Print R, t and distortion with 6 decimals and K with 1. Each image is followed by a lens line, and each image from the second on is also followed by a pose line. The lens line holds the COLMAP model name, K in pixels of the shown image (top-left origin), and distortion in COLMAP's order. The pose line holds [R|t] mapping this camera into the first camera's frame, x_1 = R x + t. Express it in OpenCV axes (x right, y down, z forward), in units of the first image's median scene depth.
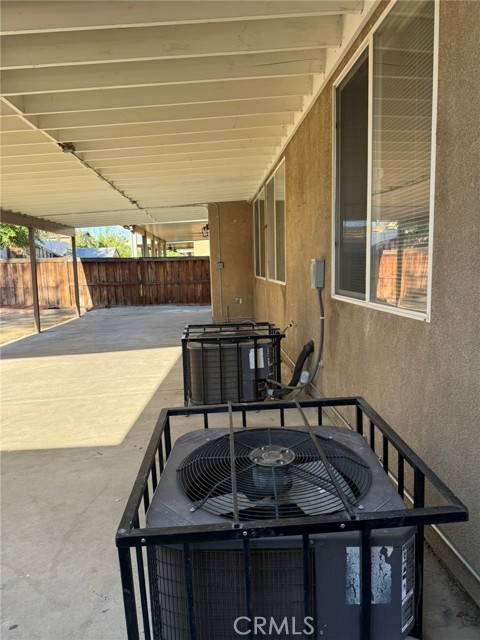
lens RADIAL K [[458.1, 0, 232.5], [0, 458.1, 321.9], [0, 0, 1]] dist [0.143972, -0.312228]
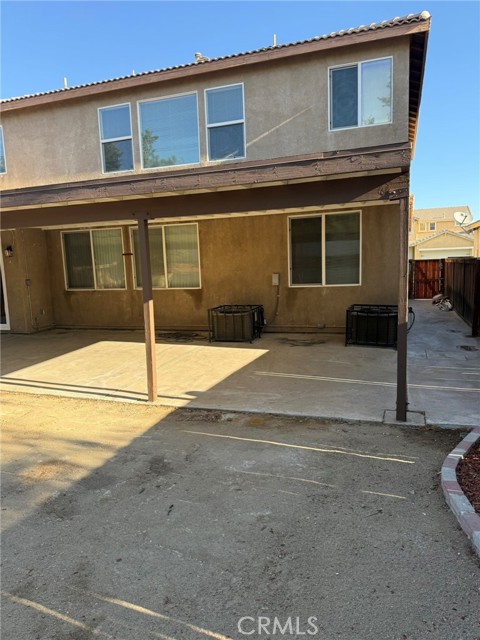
lens RADIAL K [[458.1, 0, 232.5], [0, 458.1, 321.9], [0, 0, 1]] dist [0.143972, -0.312228]
pose [[0.420819, -0.114337, 0.899910, -3.223262], [0.142429, 0.988049, 0.058933, -0.073116], [-0.895894, 0.103374, 0.432075, 0.103568]]
